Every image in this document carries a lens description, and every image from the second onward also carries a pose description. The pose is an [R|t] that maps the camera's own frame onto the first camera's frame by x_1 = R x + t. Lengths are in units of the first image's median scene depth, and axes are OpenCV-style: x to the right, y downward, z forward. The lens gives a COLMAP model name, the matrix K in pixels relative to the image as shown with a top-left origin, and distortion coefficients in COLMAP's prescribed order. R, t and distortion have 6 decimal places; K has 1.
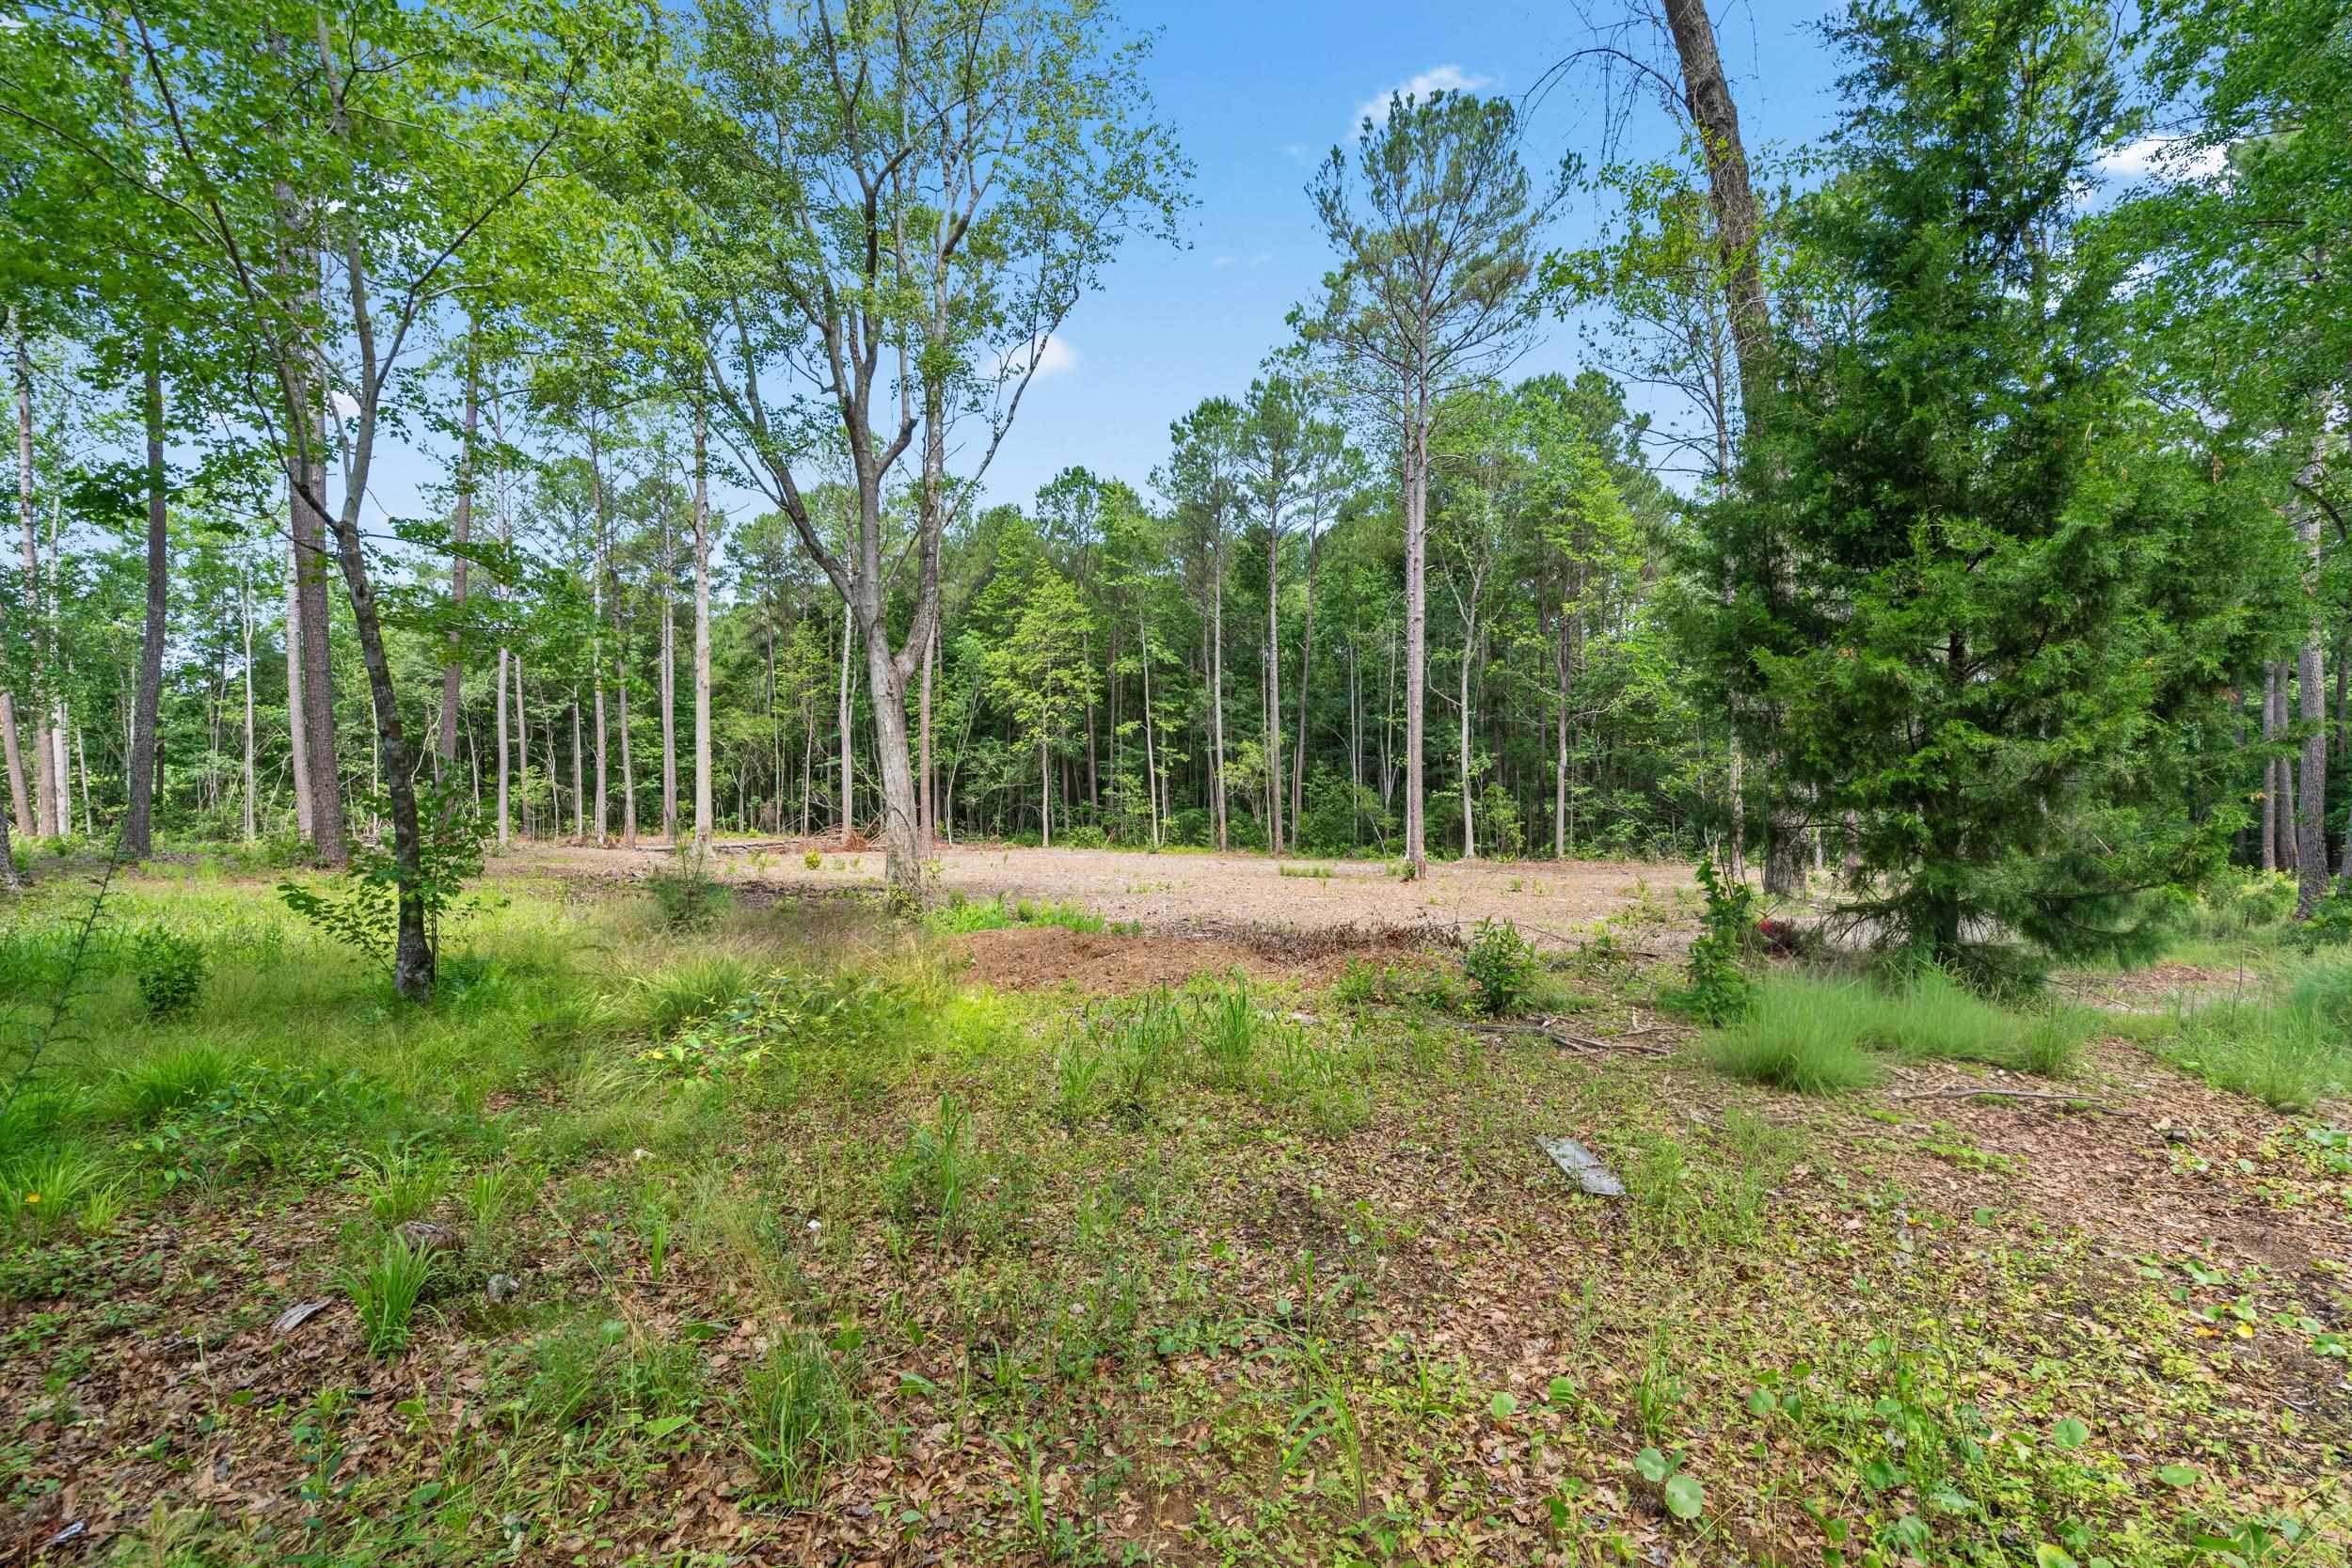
lens RADIAL K [[1076.2, 0, 1167.7], [0, 1076.2, 796.5], [0, 0, 1]] dist [-0.008028, 0.002110]
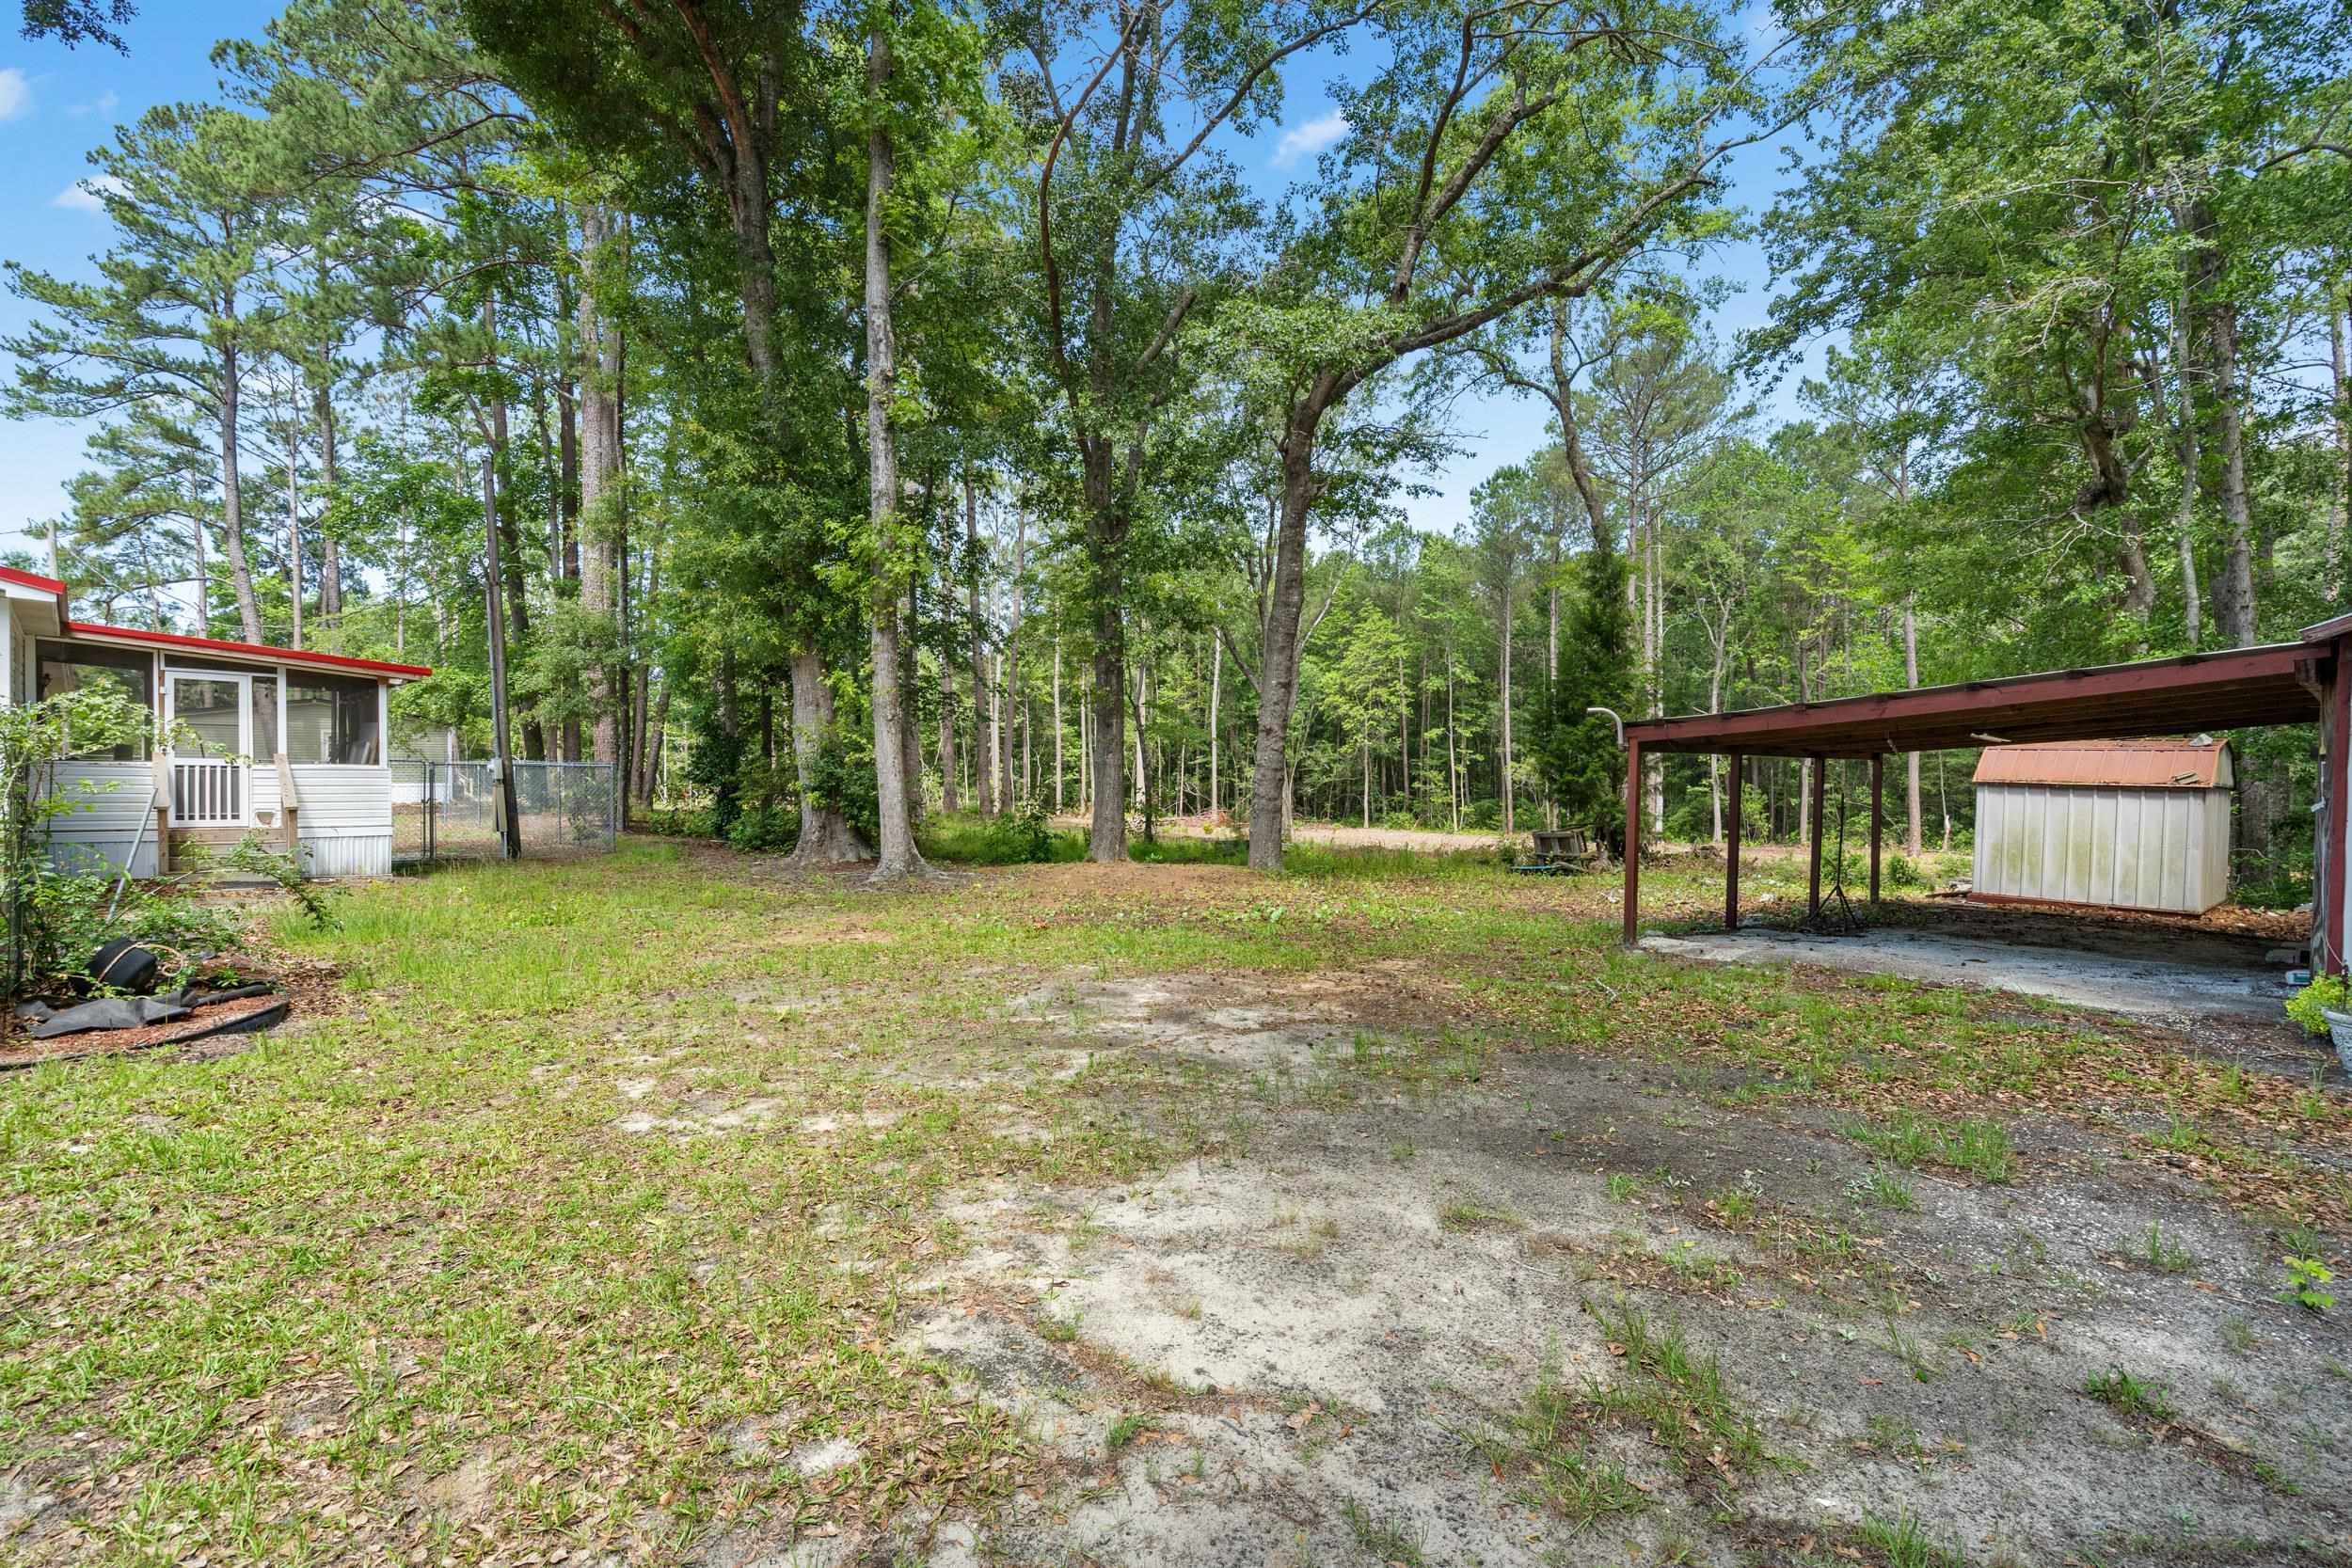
lens RADIAL K [[1076.2, 0, 1161.4], [0, 1076.2, 794.7], [0, 0, 1]] dist [-0.008028, 0.002110]
pose [[0.951480, 0.013252, -0.307425, 0.046329], [-0.013234, 0.999910, 0.002145, 0.008267], [0.307426, 0.002028, 0.951570, -0.278625]]
